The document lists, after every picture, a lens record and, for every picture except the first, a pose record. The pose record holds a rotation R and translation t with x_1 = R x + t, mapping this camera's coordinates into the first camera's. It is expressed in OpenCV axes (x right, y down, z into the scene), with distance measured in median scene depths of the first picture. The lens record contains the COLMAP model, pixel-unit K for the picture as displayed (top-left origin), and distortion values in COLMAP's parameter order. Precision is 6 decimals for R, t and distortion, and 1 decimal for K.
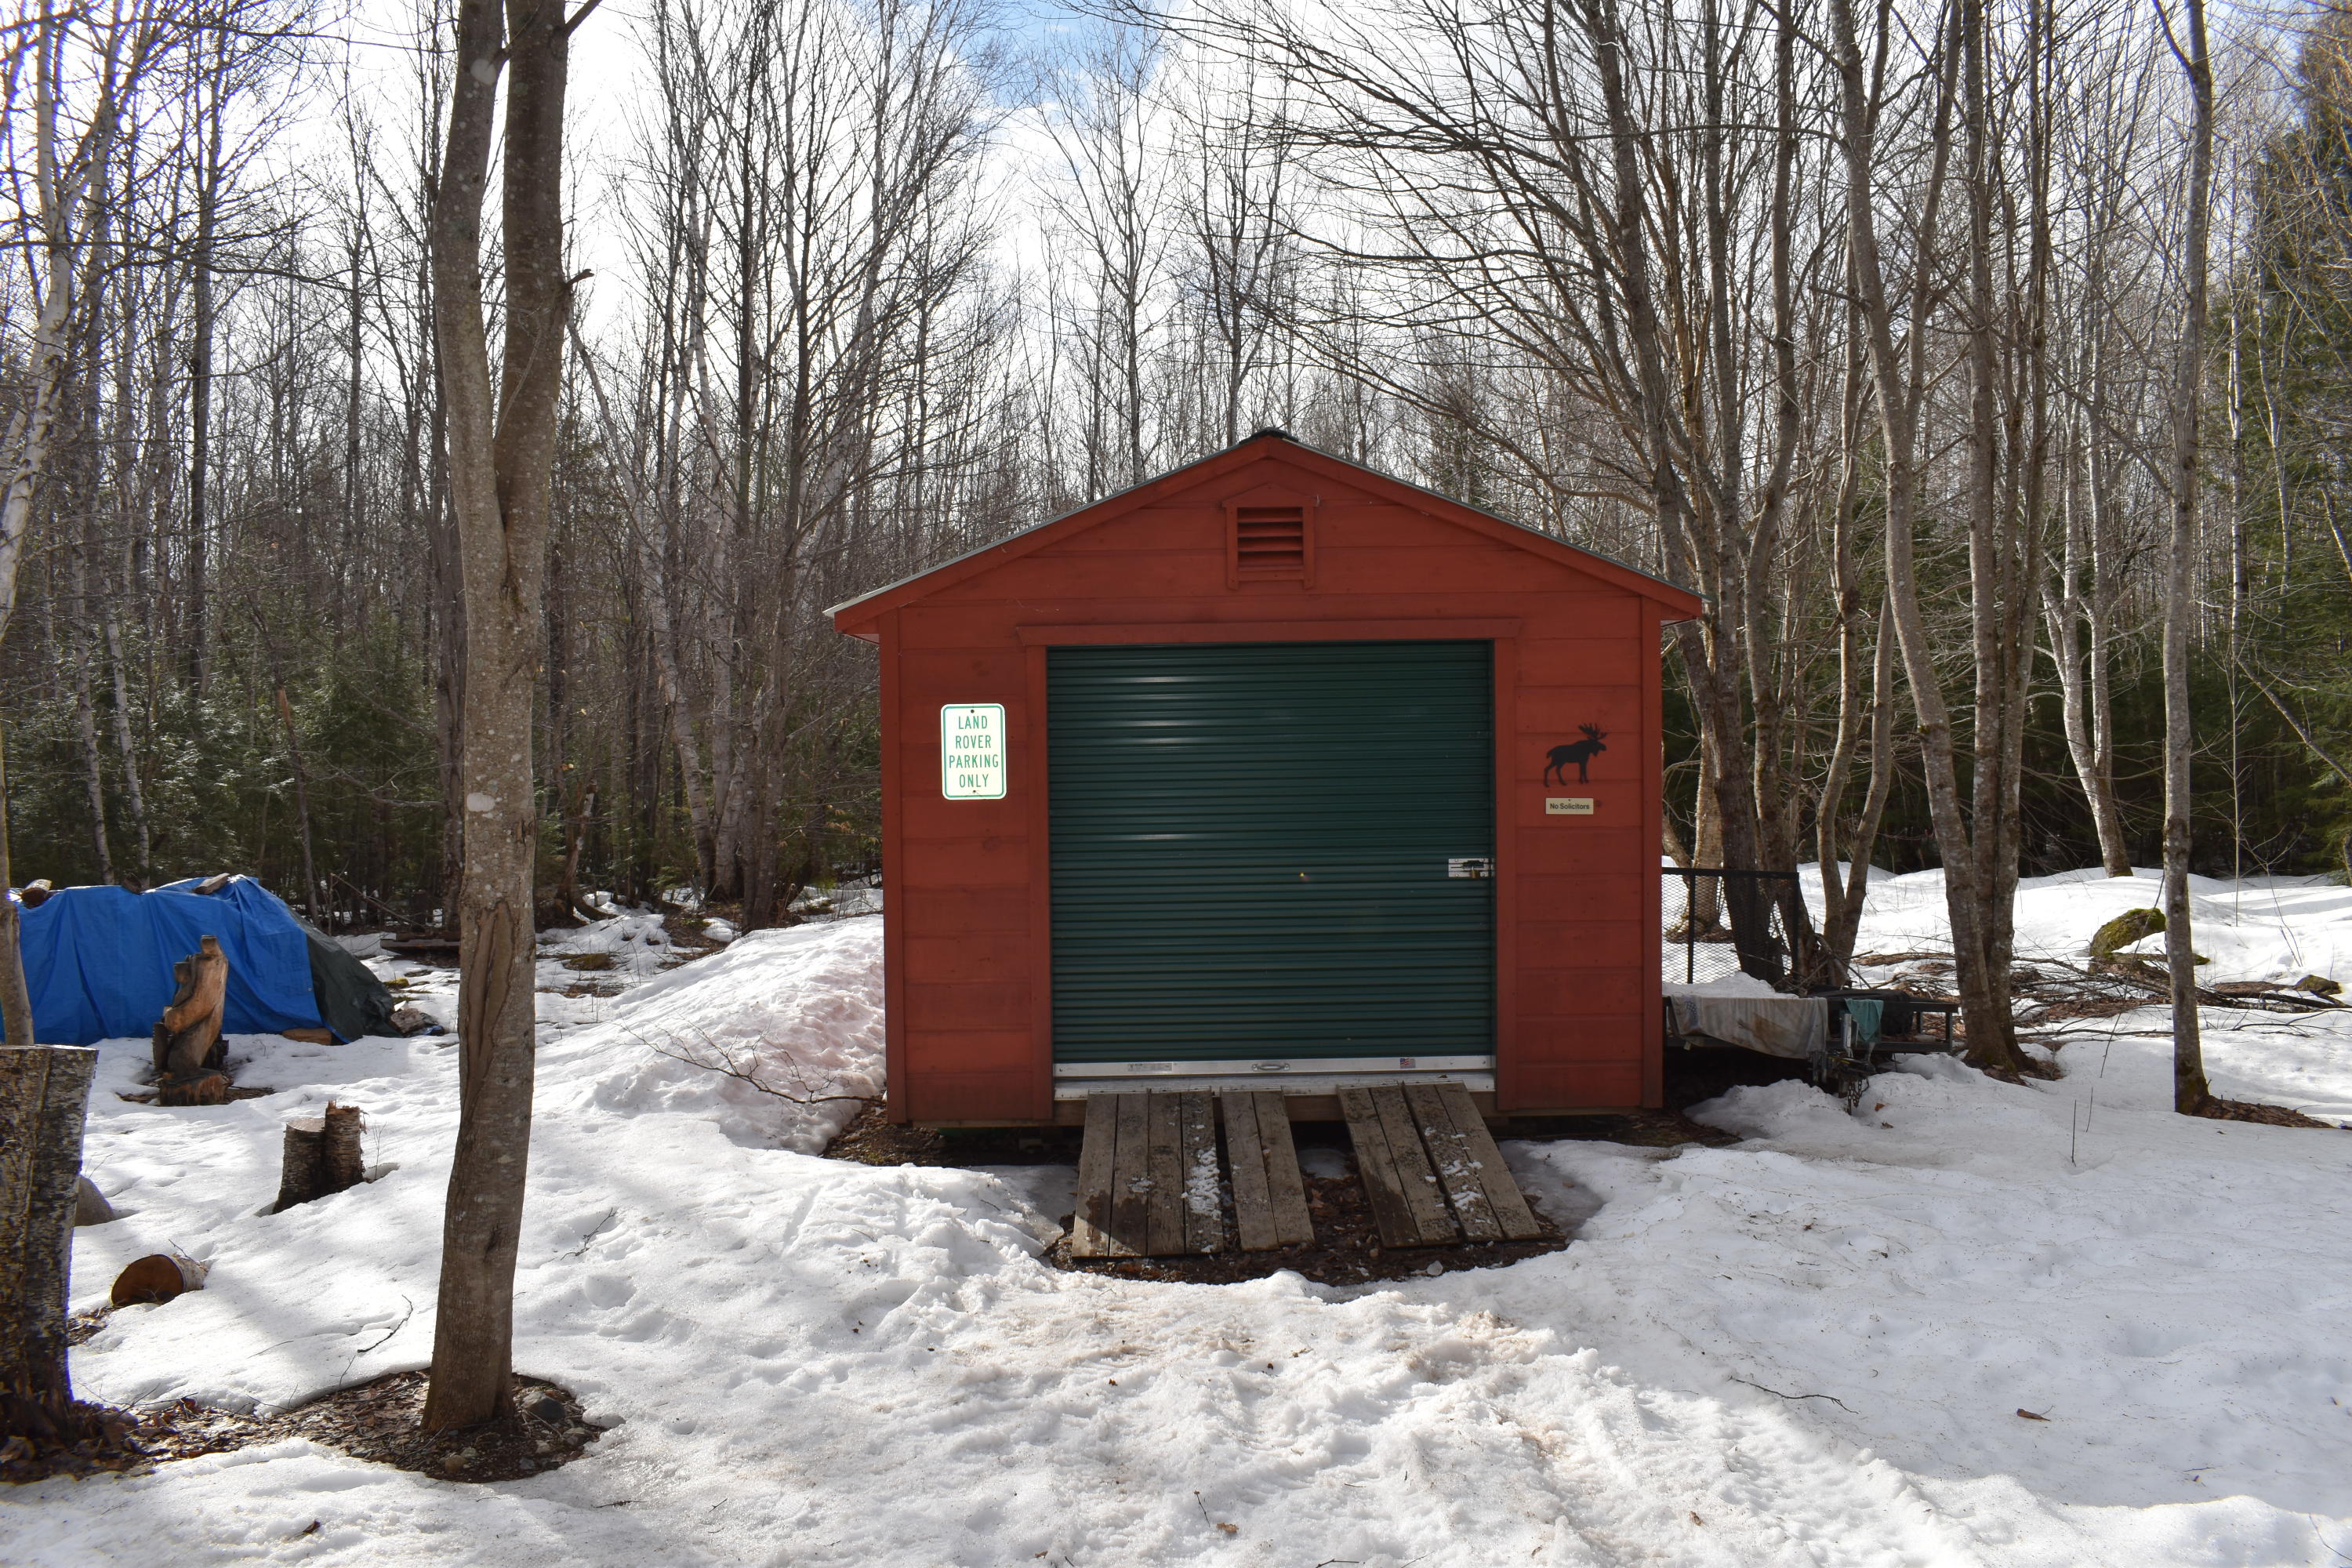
lens RADIAL K [[1833.3, 0, 1169.5], [0, 1833.3, 777.7], [0, 0, 1]] dist [-0.092094, 0.010528]
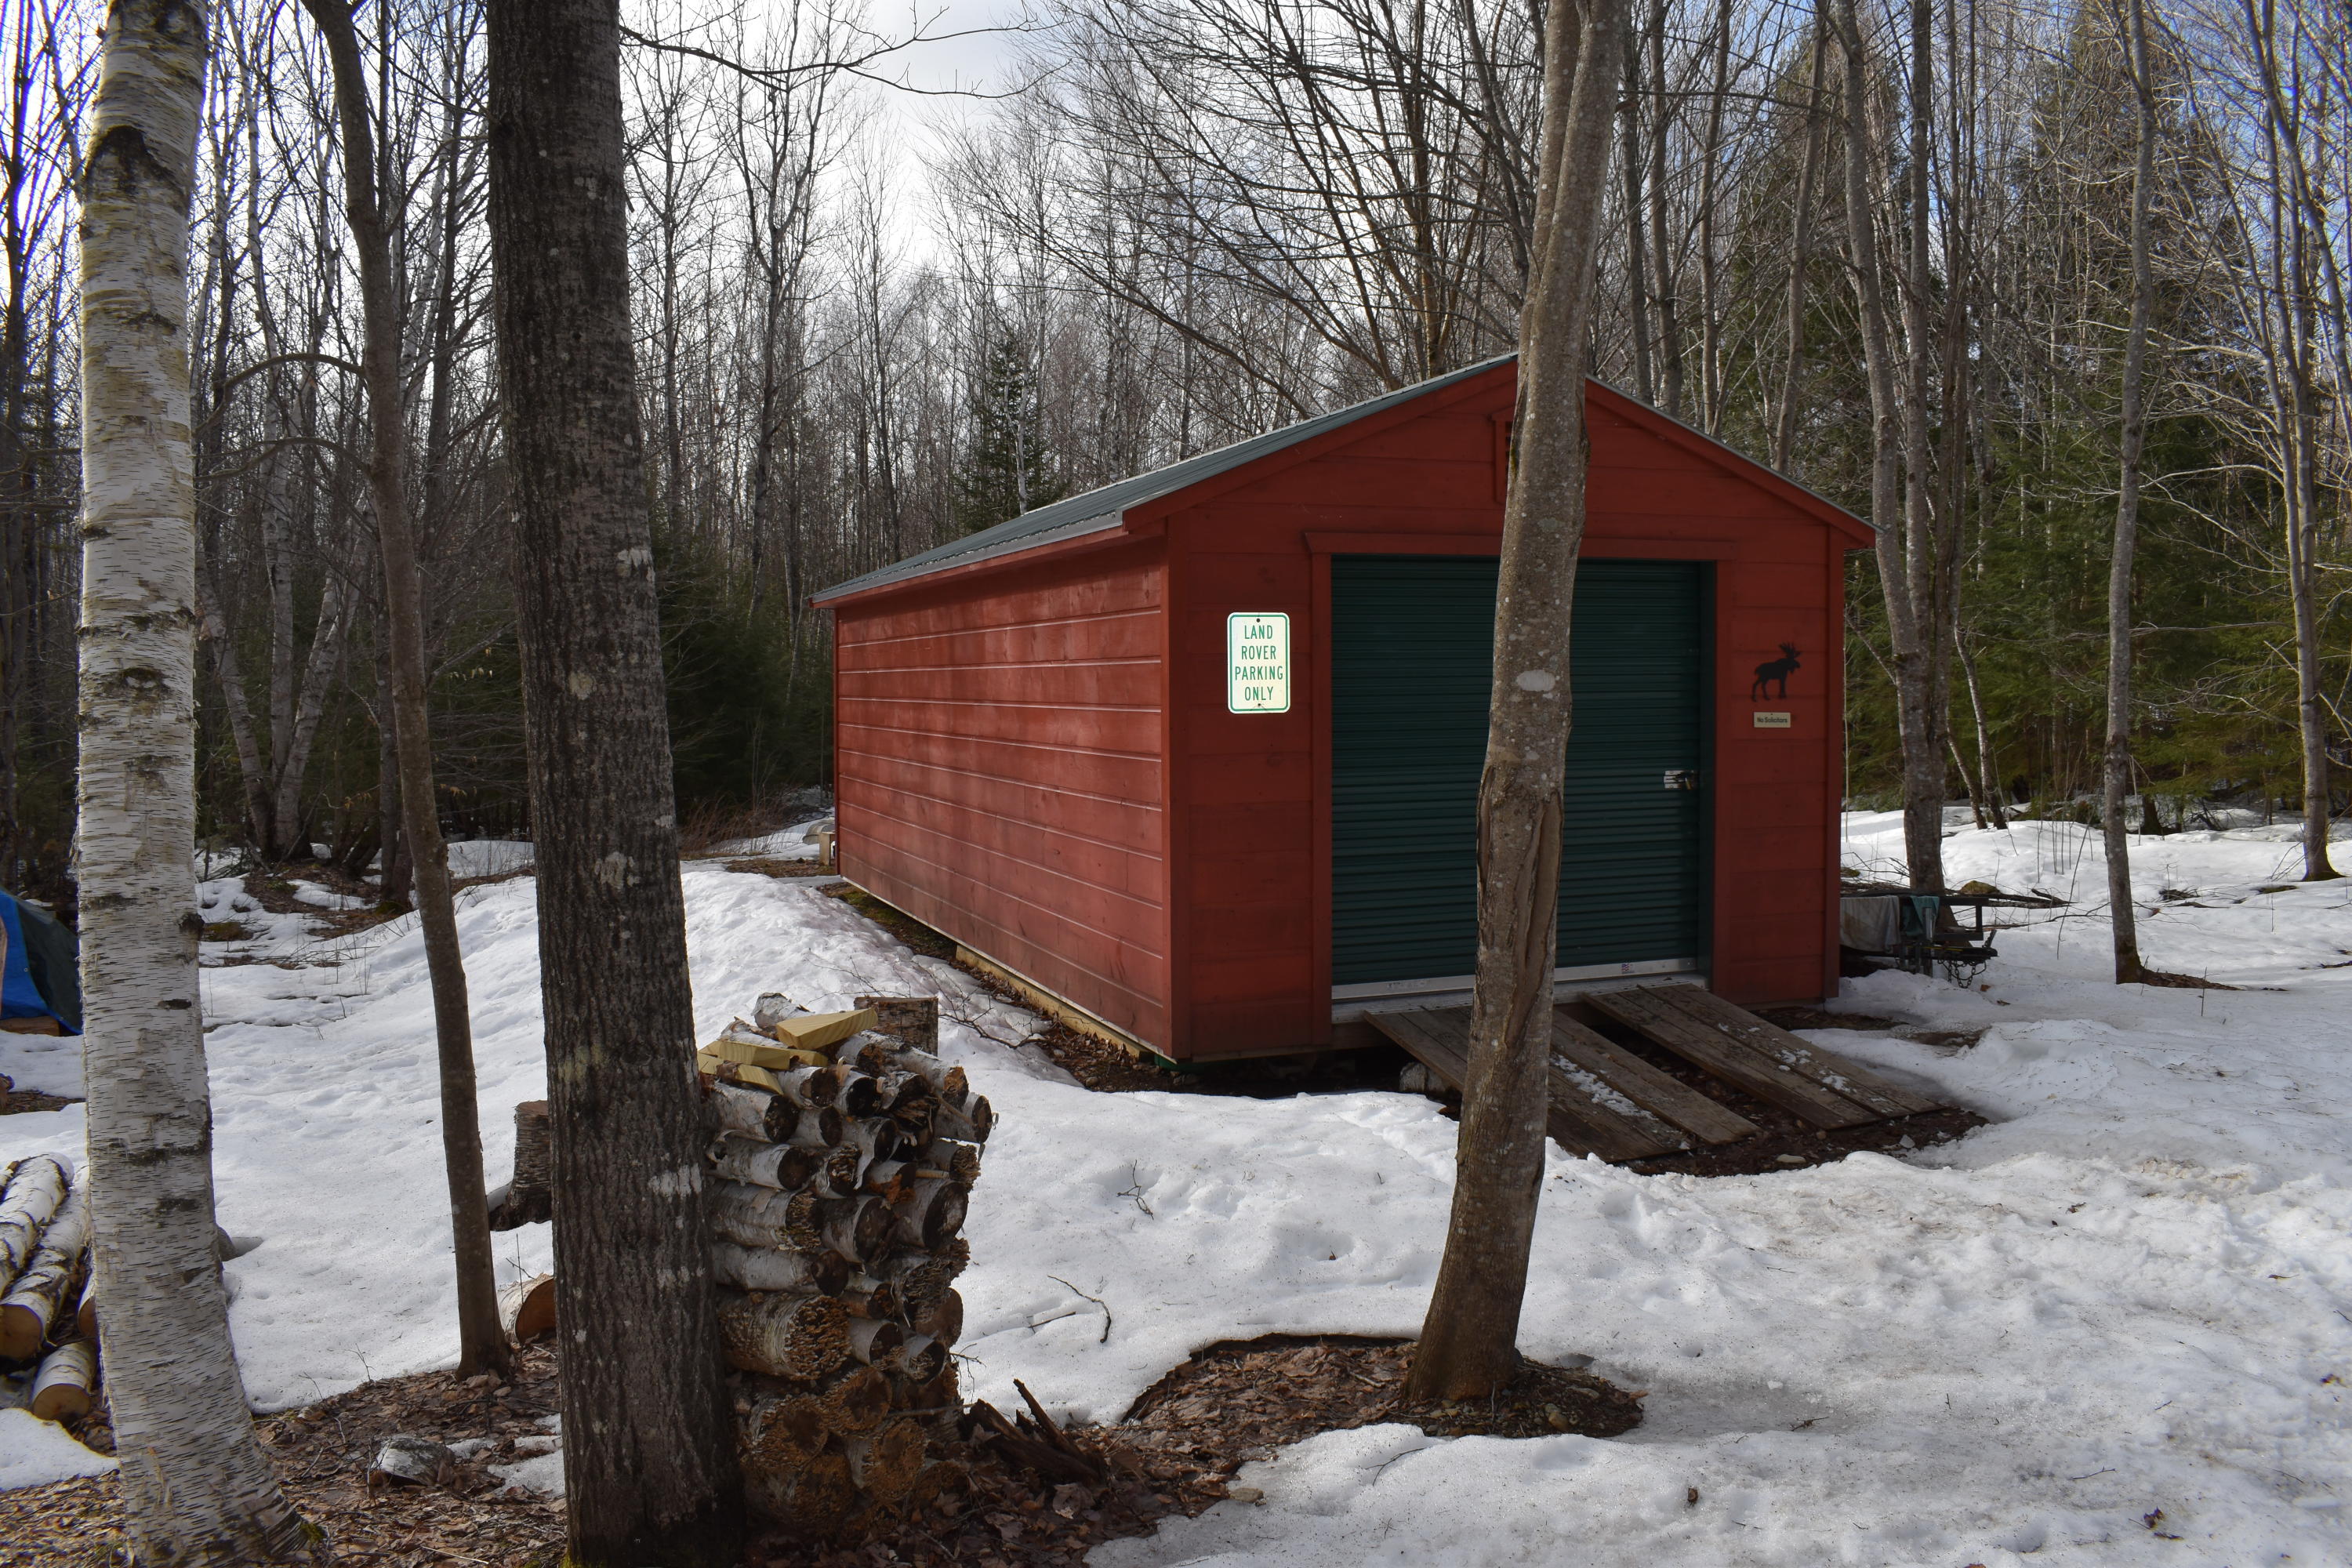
lens RADIAL K [[1833.3, 0, 1170.6], [0, 1833.3, 777.2], [0, 0, 1]] dist [-0.092094, 0.010528]
pose [[0.940105, -0.012292, 0.340665, -0.474829], [0.003846, 0.999669, 0.025457, 0.020754], [-0.340865, -0.022622, 0.939840, 0.120315]]
